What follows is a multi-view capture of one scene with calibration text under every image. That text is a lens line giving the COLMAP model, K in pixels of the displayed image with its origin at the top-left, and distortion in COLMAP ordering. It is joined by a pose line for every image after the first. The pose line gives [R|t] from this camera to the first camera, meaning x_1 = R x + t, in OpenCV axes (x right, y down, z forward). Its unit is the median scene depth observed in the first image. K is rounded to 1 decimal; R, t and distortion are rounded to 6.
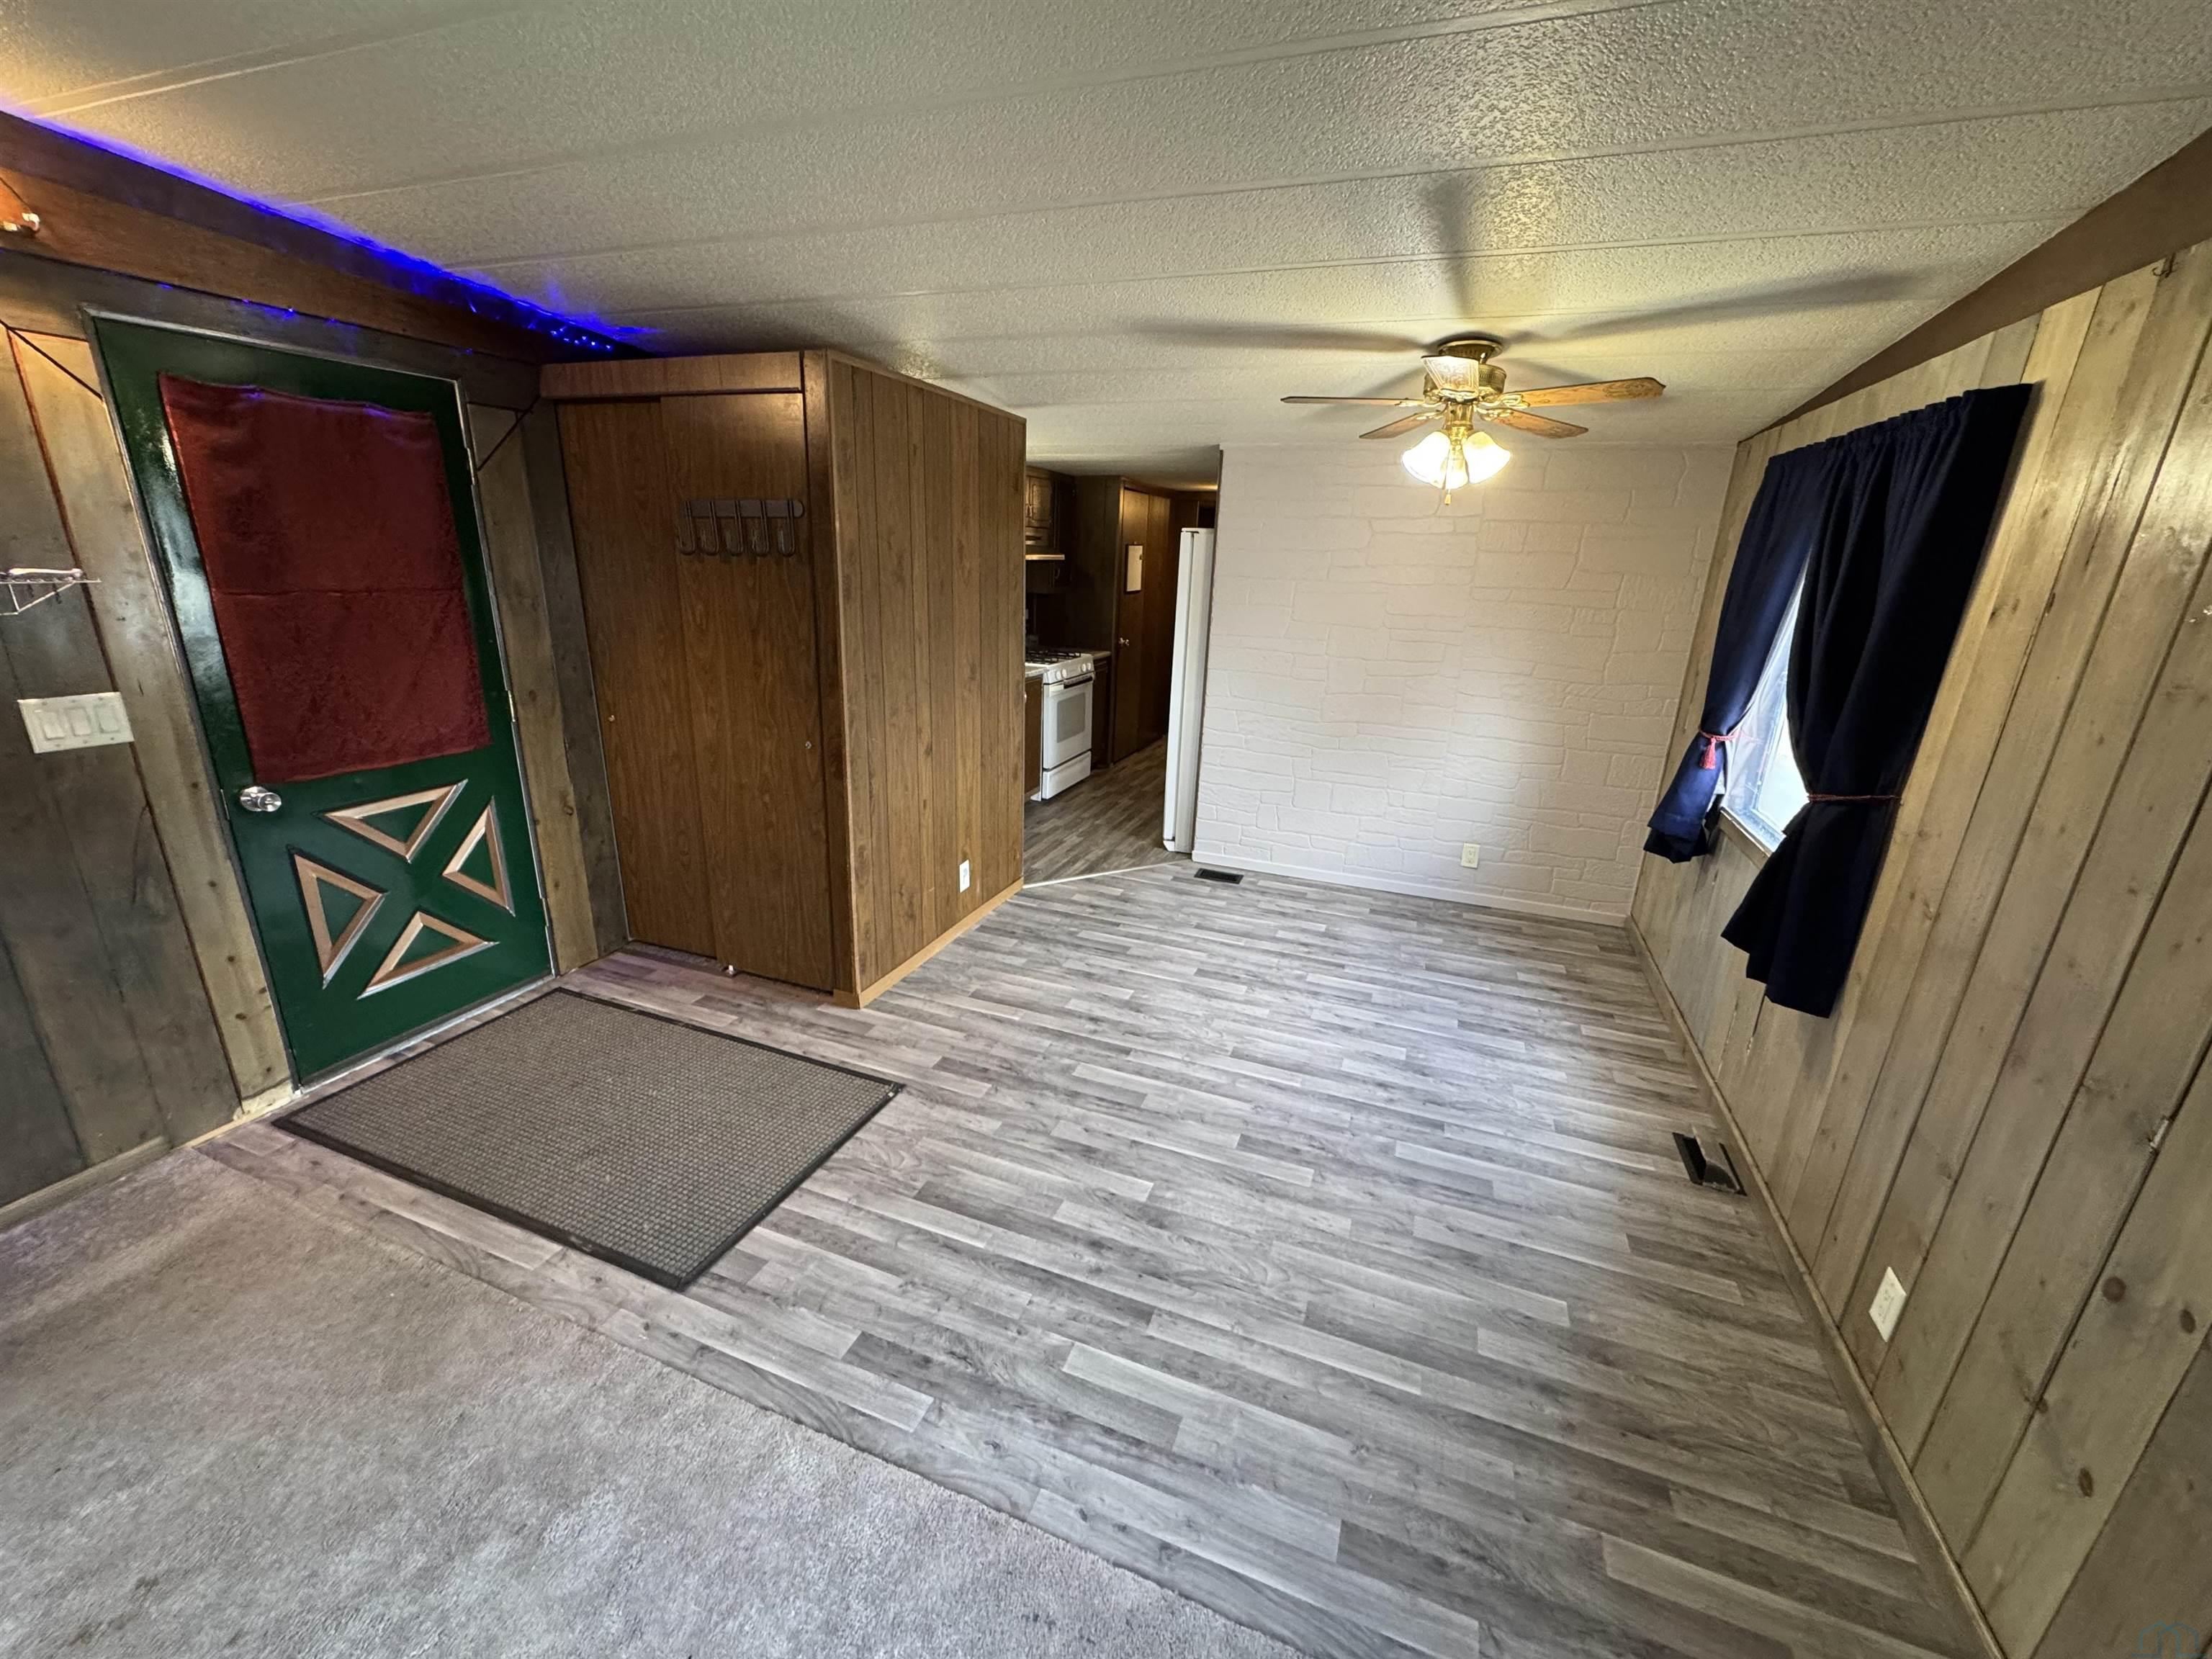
lens RADIAL K [[880.6, 0, 1104.8], [0, 880.6, 824.7], [0, 0, 1]] dist [-0.000985, 0.000238]
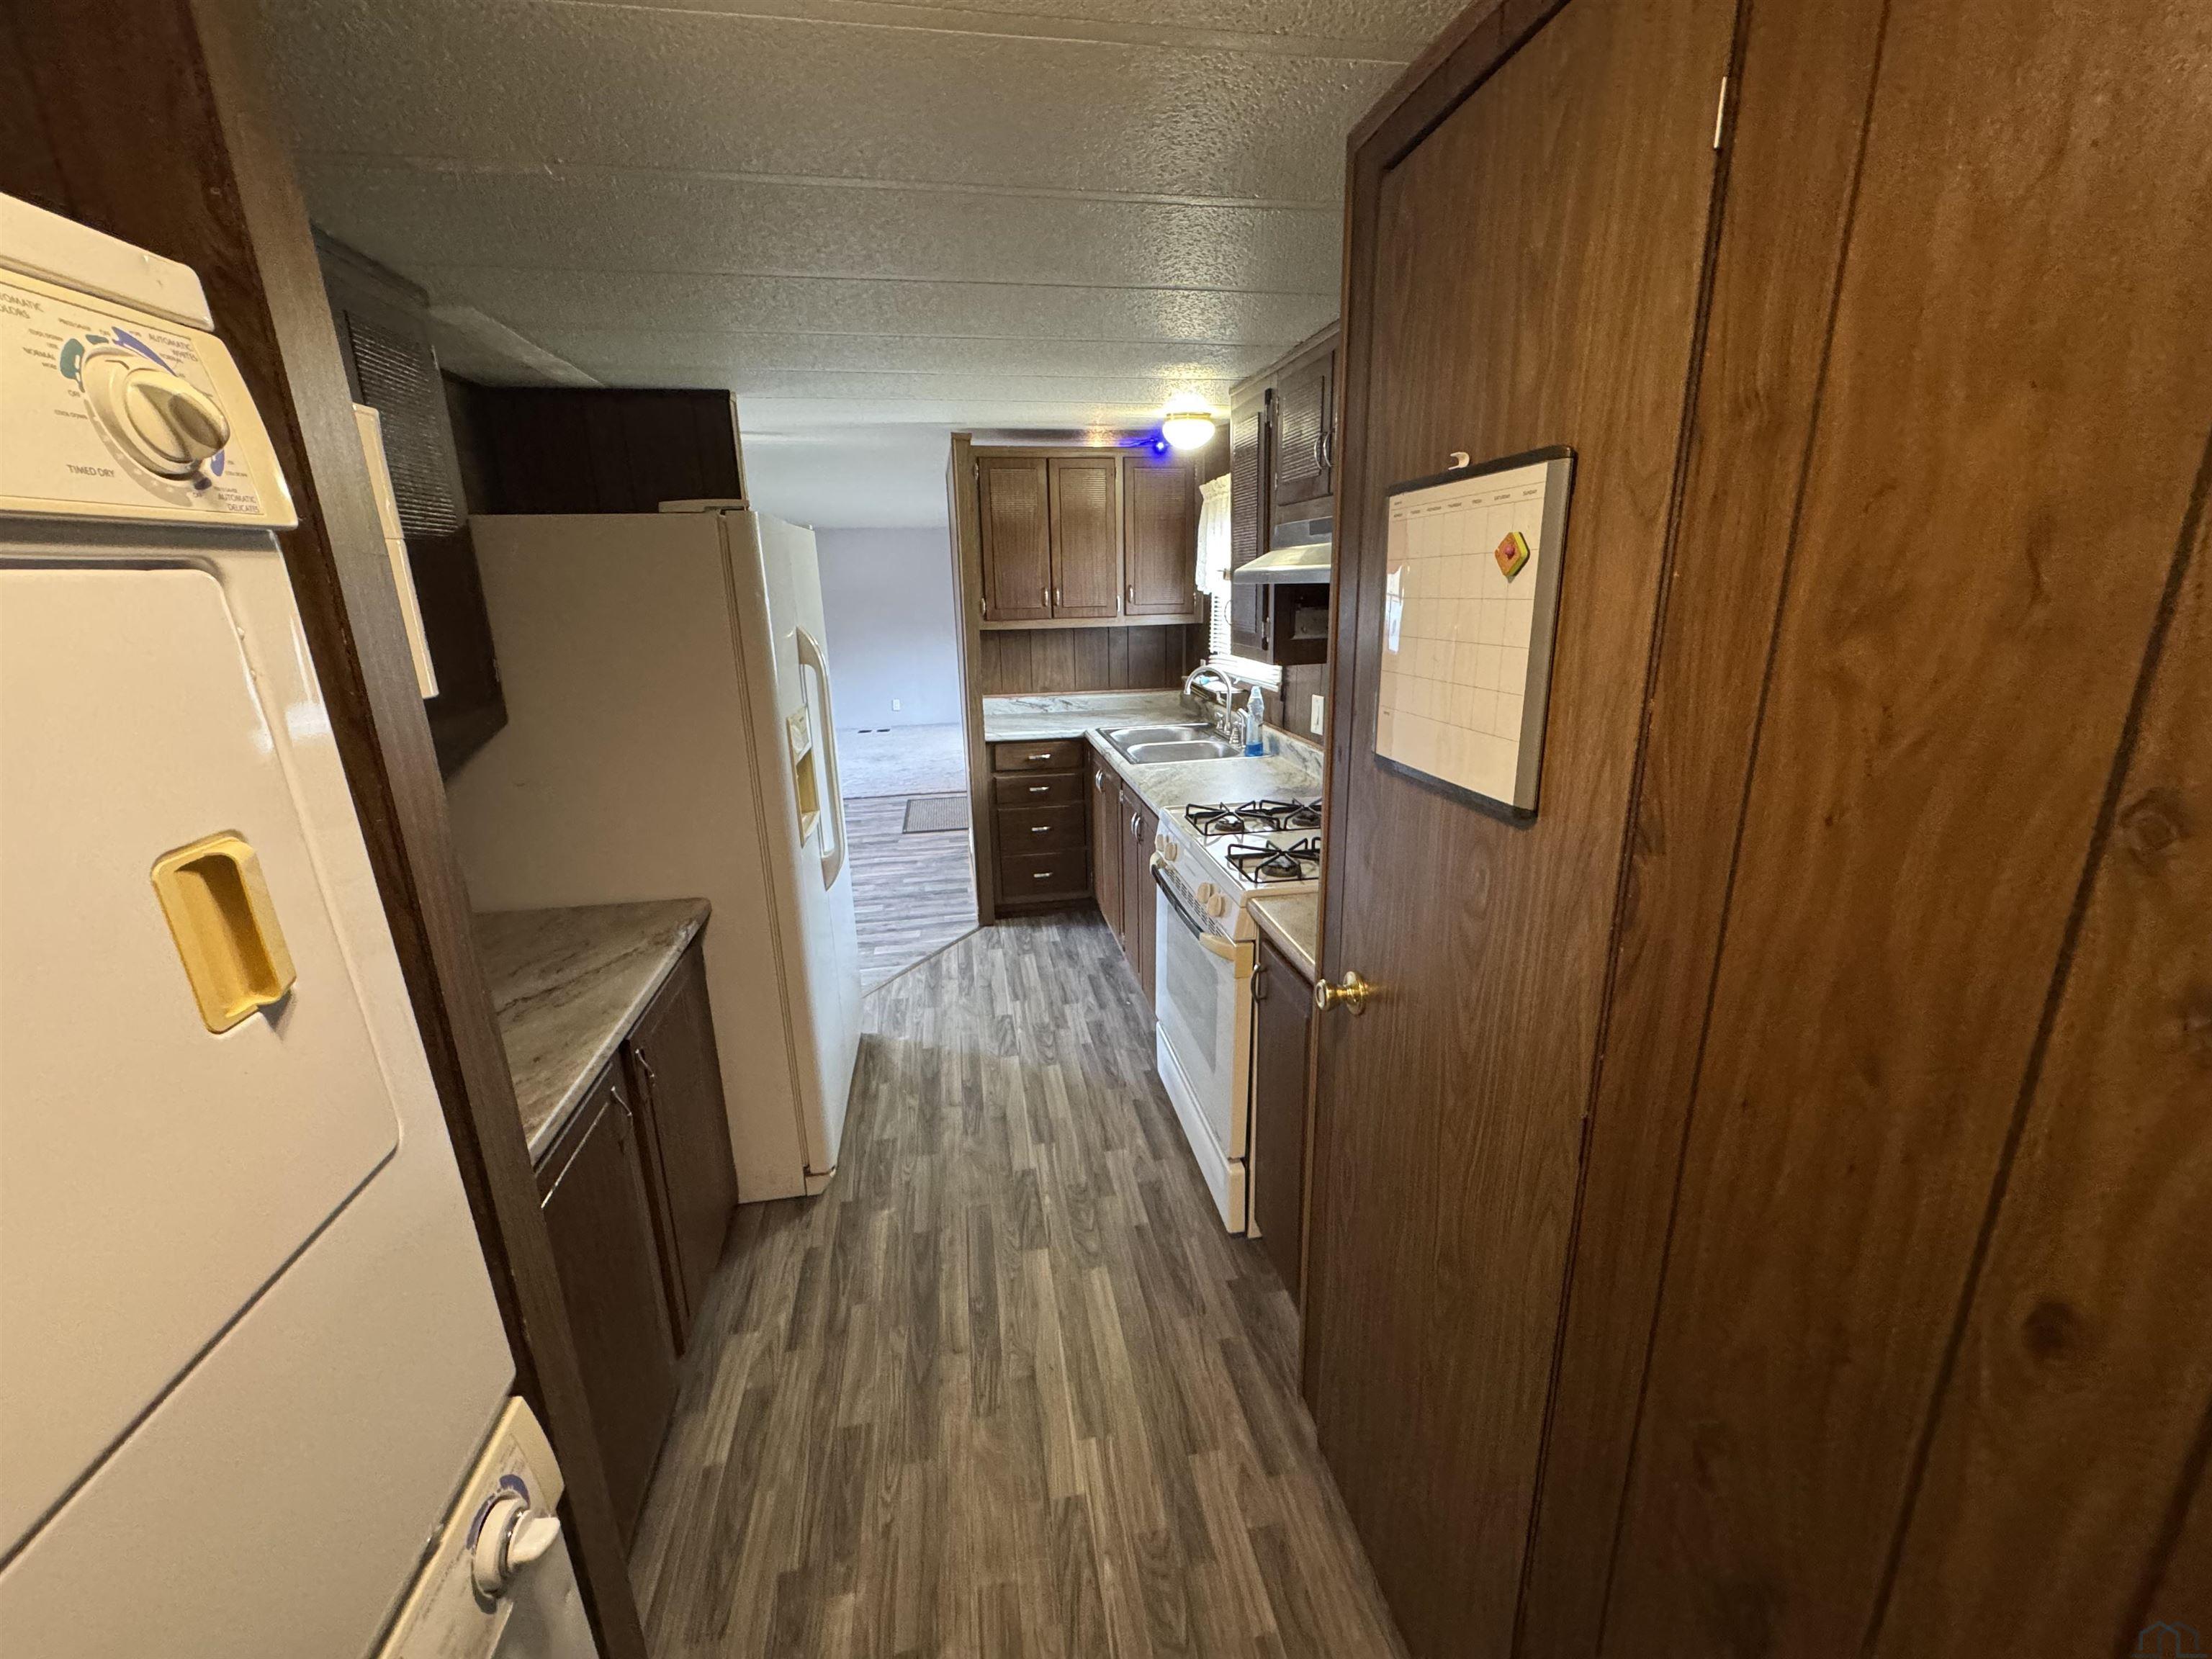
lens RADIAL K [[880.6, 0, 1102.1], [0, 880.6, 821.8], [0, 0, 1]] dist [-0.000985, 0.000238]
pose [[-0.858434, 0.118201, -0.499119, 0.396610], [-0.162751, 0.860032, 0.483587, -0.795785], [0.486419, 0.496360, -0.719044, 2.670386]]
